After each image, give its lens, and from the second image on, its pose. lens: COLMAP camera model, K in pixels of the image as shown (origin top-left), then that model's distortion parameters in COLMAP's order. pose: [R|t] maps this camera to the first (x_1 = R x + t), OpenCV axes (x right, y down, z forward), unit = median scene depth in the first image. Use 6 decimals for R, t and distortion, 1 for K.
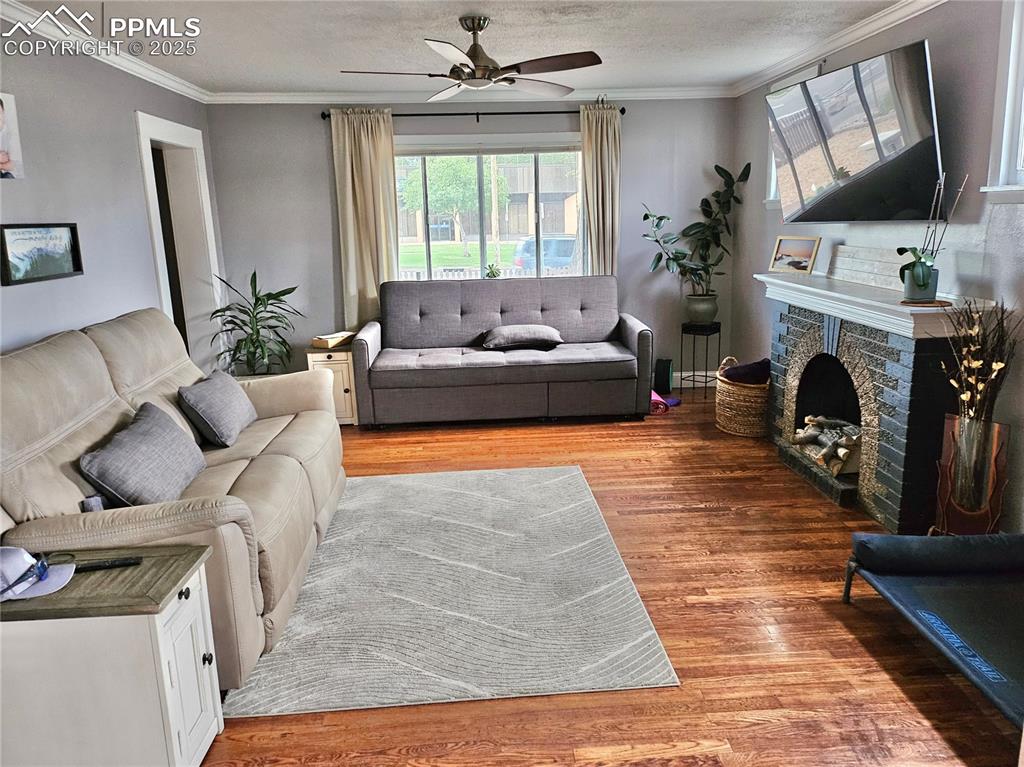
lens RADIAL K [[734.5, 0, 520.9], [0, 734.5, 380.3], [0, 0, 1]] dist [0.013069, 0.002829]
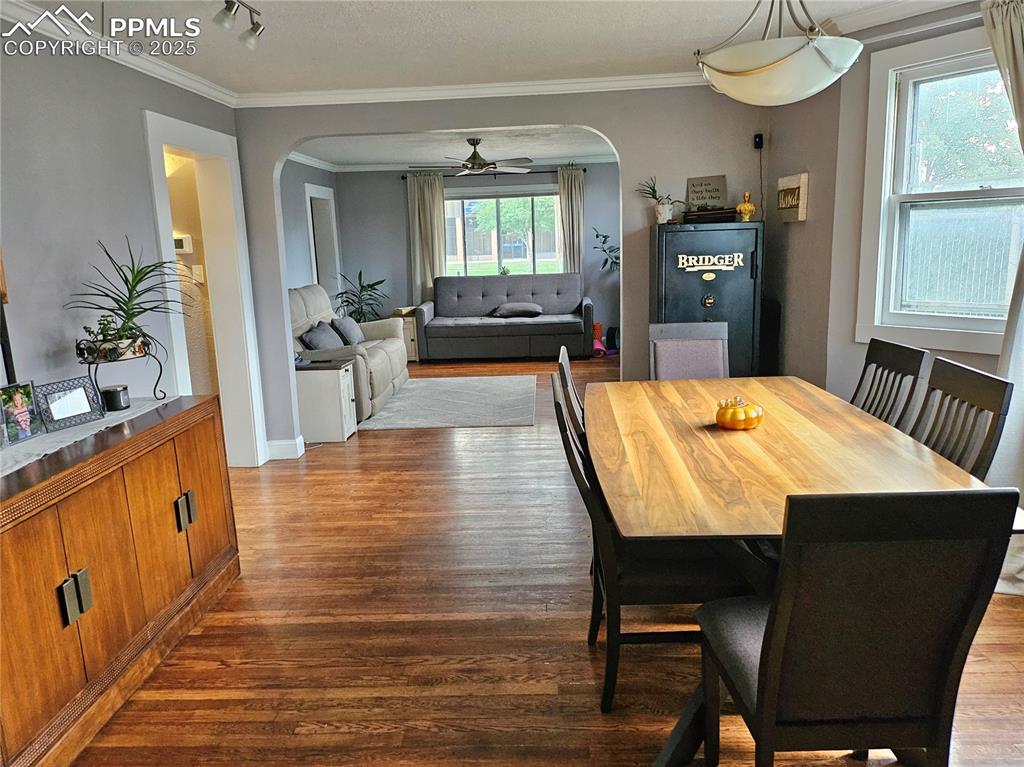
lens RADIAL K [[734.5, 0, 508.8], [0, 734.5, 384.9], [0, 0, 1]] dist [0.013069, 0.002829]
pose [[0.992315, 0.014578, -0.122877, 0.182041], [-0.016784, 0.999716, -0.016938, 0.133974], [0.122595, 0.018871, 0.992277, -0.614075]]
